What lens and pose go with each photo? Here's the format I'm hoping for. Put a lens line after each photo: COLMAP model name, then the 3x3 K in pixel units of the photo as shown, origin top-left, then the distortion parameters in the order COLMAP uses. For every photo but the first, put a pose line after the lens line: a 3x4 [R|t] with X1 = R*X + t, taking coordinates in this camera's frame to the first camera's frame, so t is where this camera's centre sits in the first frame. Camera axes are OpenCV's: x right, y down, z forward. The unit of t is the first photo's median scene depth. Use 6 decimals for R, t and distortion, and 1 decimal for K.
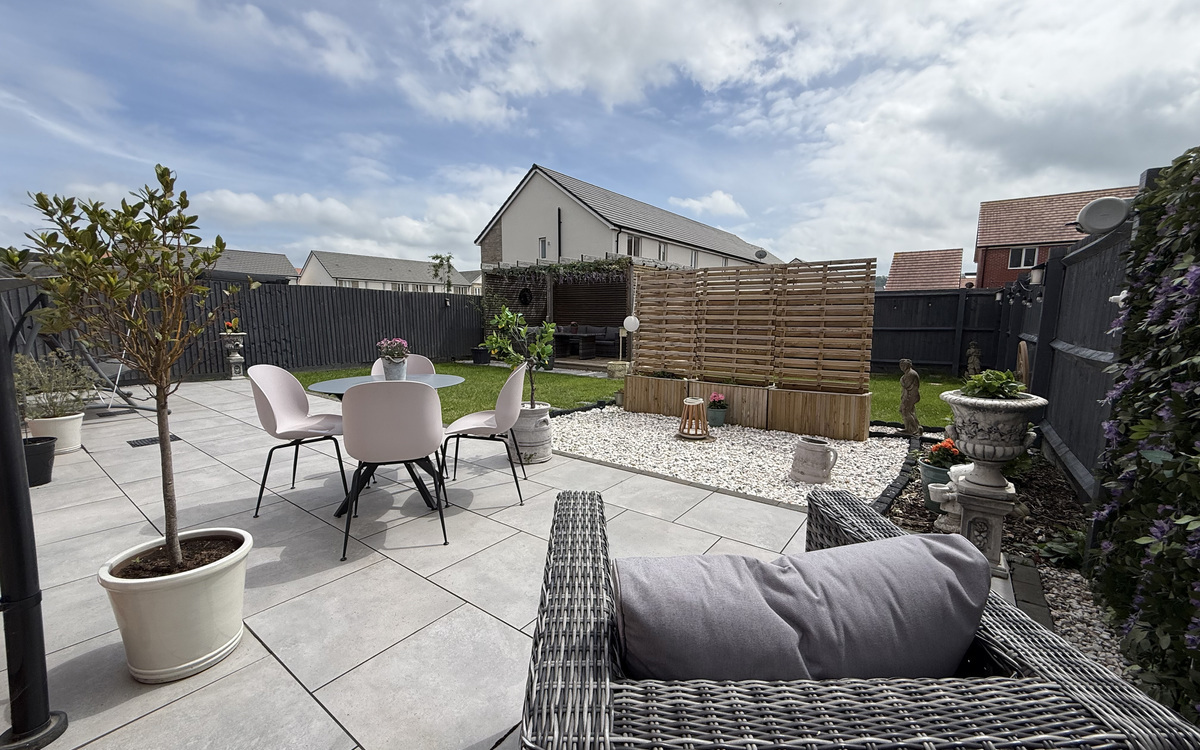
lens RADIAL K [[475.2, 0, 593.4], [0, 475.2, 376.9], [0, 0, 1]] dist [-0.000570, -0.000154]
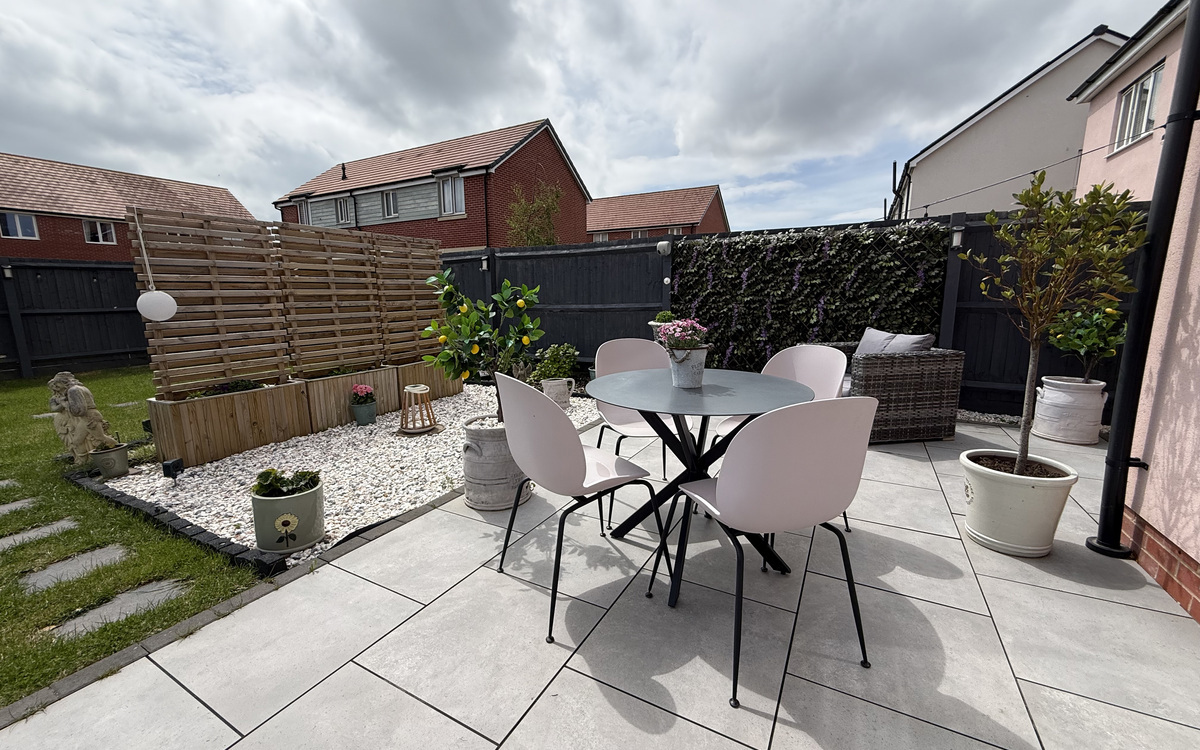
lens RADIAL K [[475.2, 0, 593.4], [0, 475.2, 376.9], [0, 0, 1]] dist [-0.000570, -0.000154]
pose [[-0.144156, -0.174655, 0.974020, -0.590122], [0.137303, 0.971250, 0.194479, -0.082088], [-0.979983, 0.161771, -0.116031, 0.689934]]
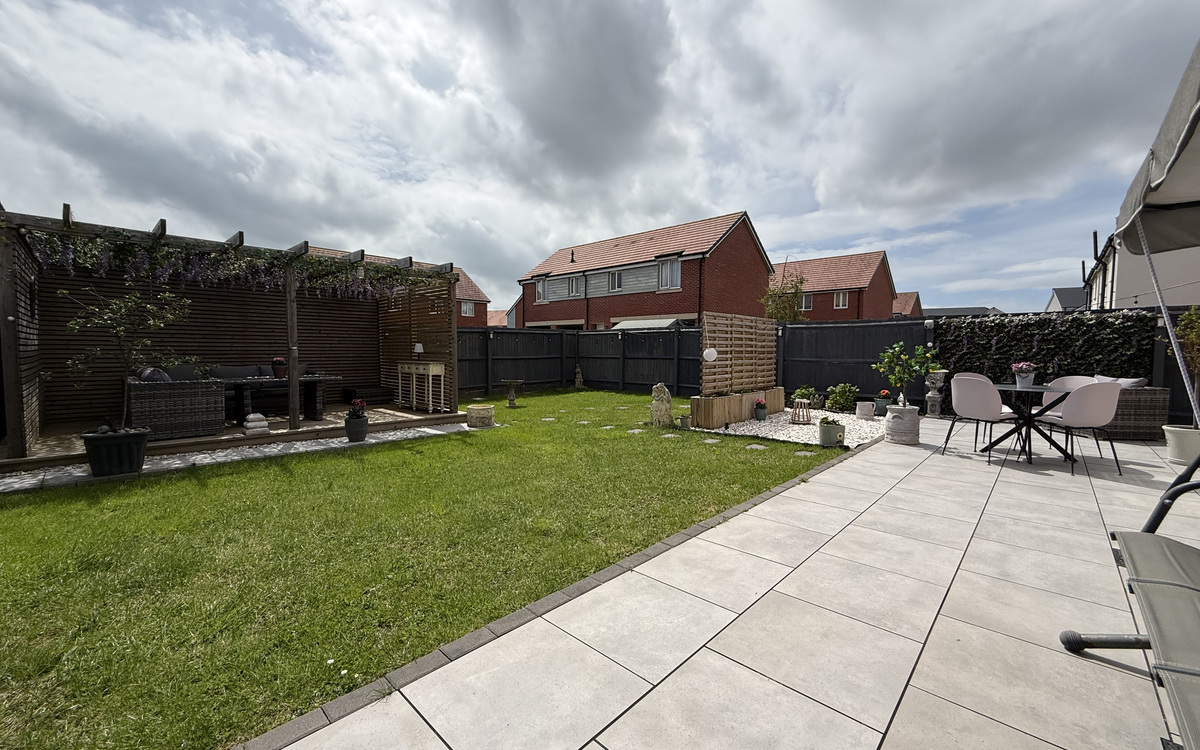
lens RADIAL K [[486.8, 0, 600.0], [0, 486.8, 375.0], [0, 0, 1]] dist [0.025212, -0.000532]
pose [[0.101020, -0.050373, 0.993608, -1.351420], [0.125530, 0.991381, 0.037498, -0.163806], [-0.986933, 0.120939, 0.106473, 1.319615]]
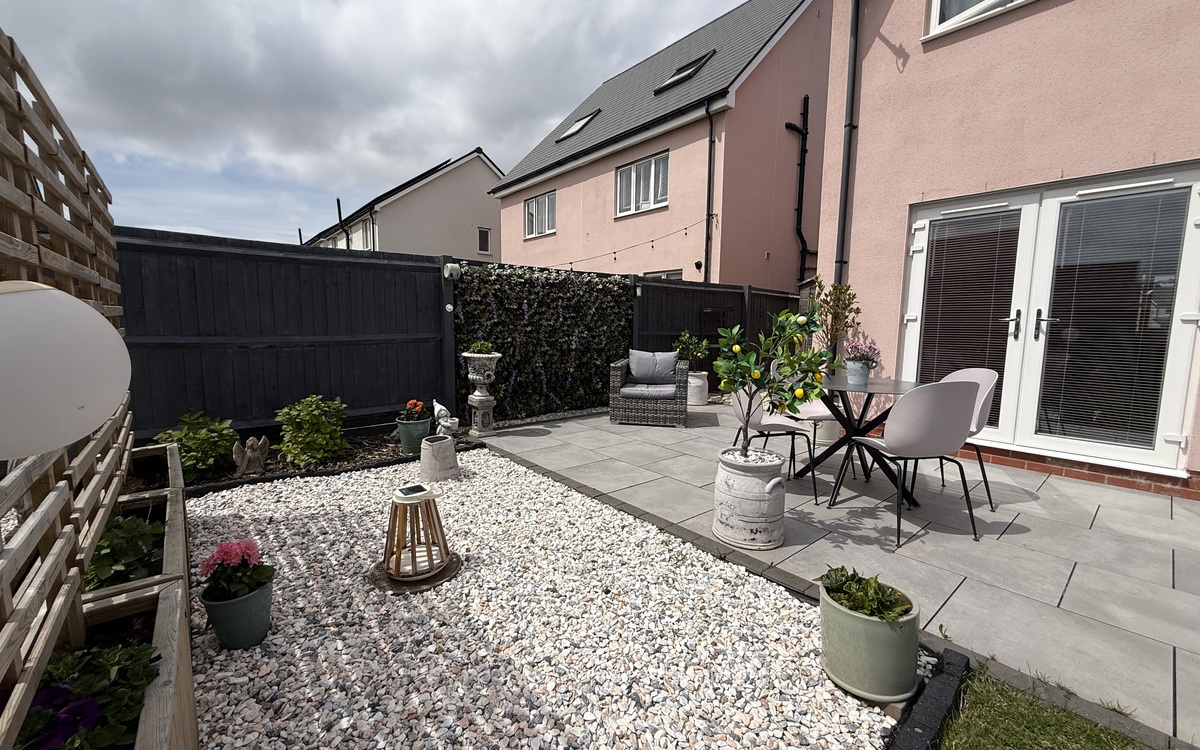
lens RADIAL K [[475.2, 0, 593.4], [0, 475.2, 376.9], [0, 0, 1]] dist [-0.000570, -0.000154]
pose [[-0.973789, -0.041215, 0.223686, -0.050048], [0.013885, 0.970839, 0.239330, -0.148147], [-0.227027, 0.236163, -0.944821, 1.209412]]
